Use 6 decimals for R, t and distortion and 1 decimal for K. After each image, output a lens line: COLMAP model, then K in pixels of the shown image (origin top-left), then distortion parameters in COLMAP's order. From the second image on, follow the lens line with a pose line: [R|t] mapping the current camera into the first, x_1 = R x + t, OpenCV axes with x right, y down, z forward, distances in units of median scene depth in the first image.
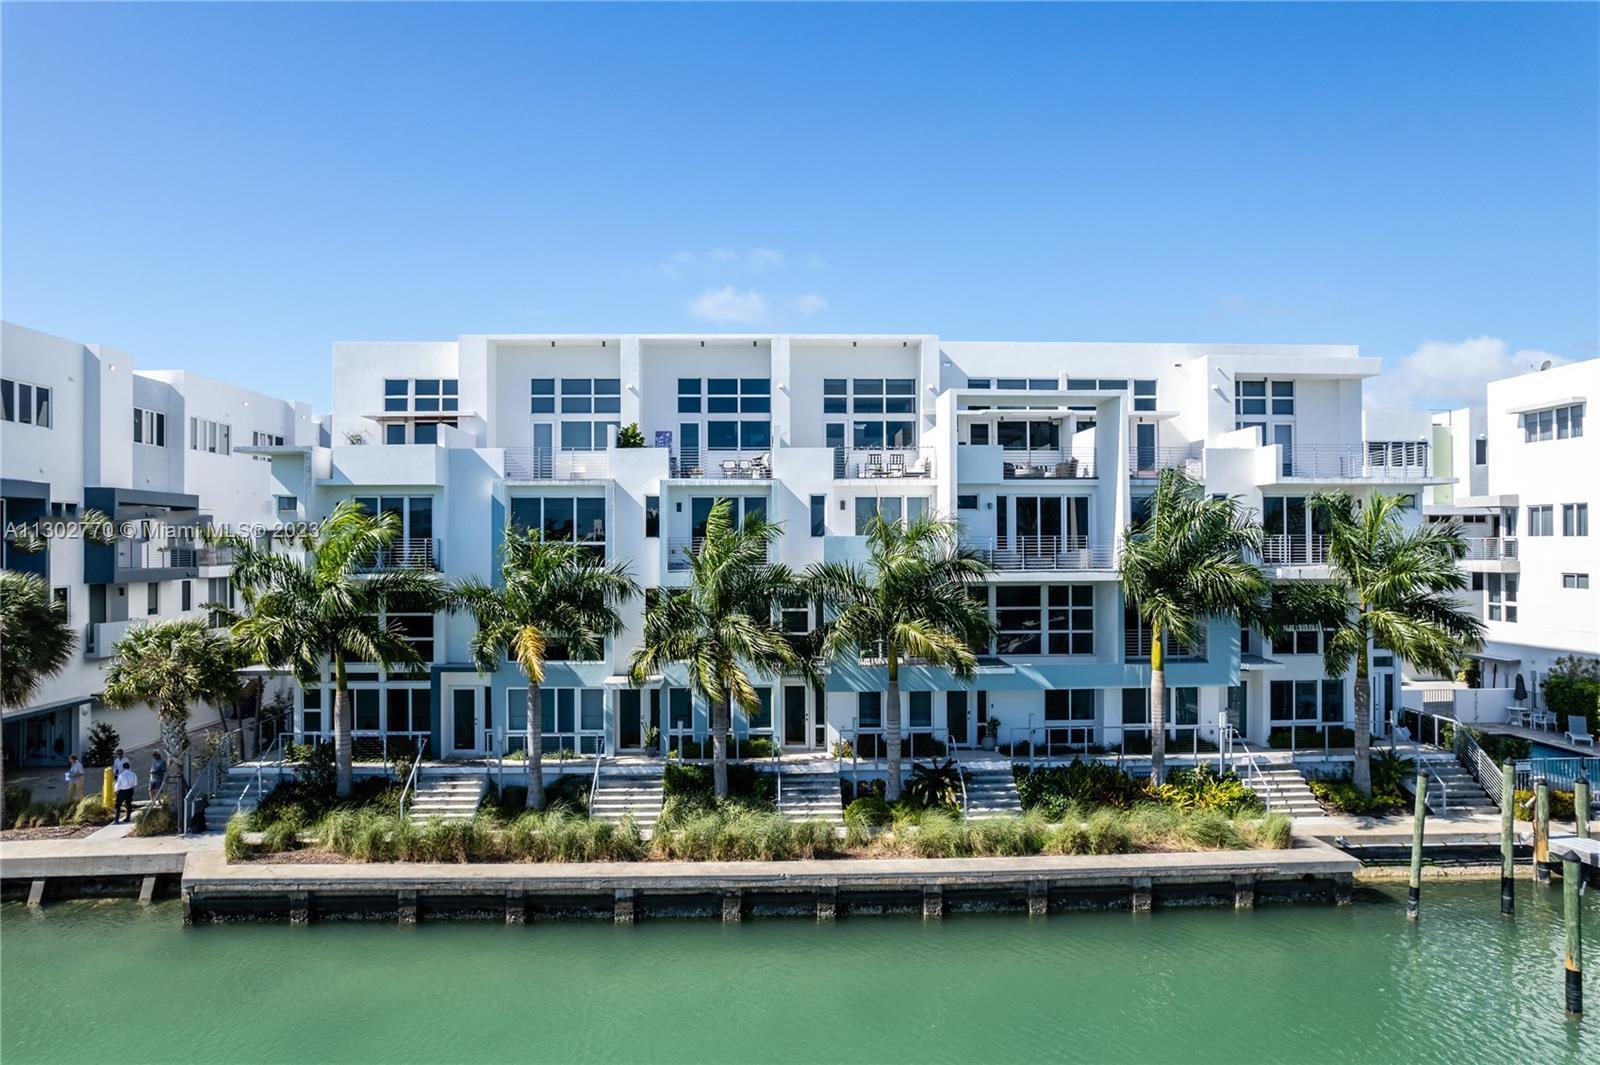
lens RADIAL K [[1027.5, 0, 806.7], [0, 1027.5, 564.1], [0, 0, 1]] dist [-0.075050, 0.068403]
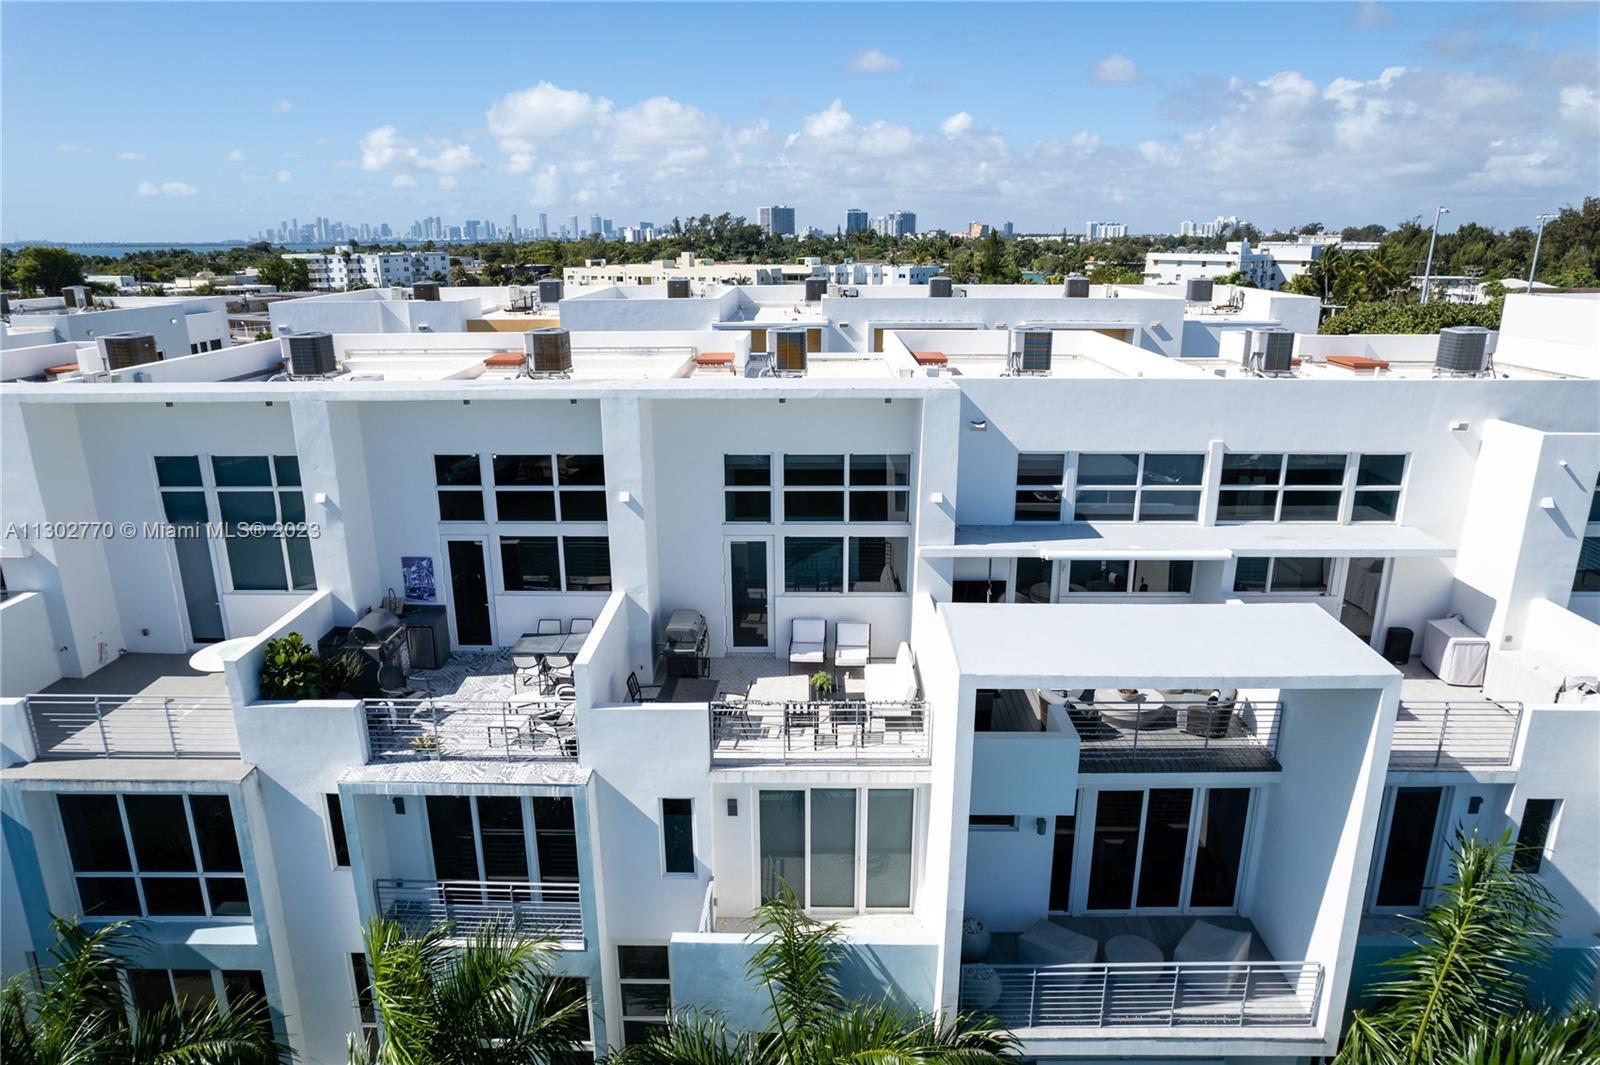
lens RADIAL K [[1027.5, 0, 806.7], [0, 1027.5, 564.1], [0, 0, 1]] dist [-0.075050, 0.068403]
pose [[0.998561, 0.018077, -0.050497, 0.092959], [-0.002725, 0.957378, 0.288824, -0.308560], [0.053565, -0.288271, 0.956050, 0.582004]]
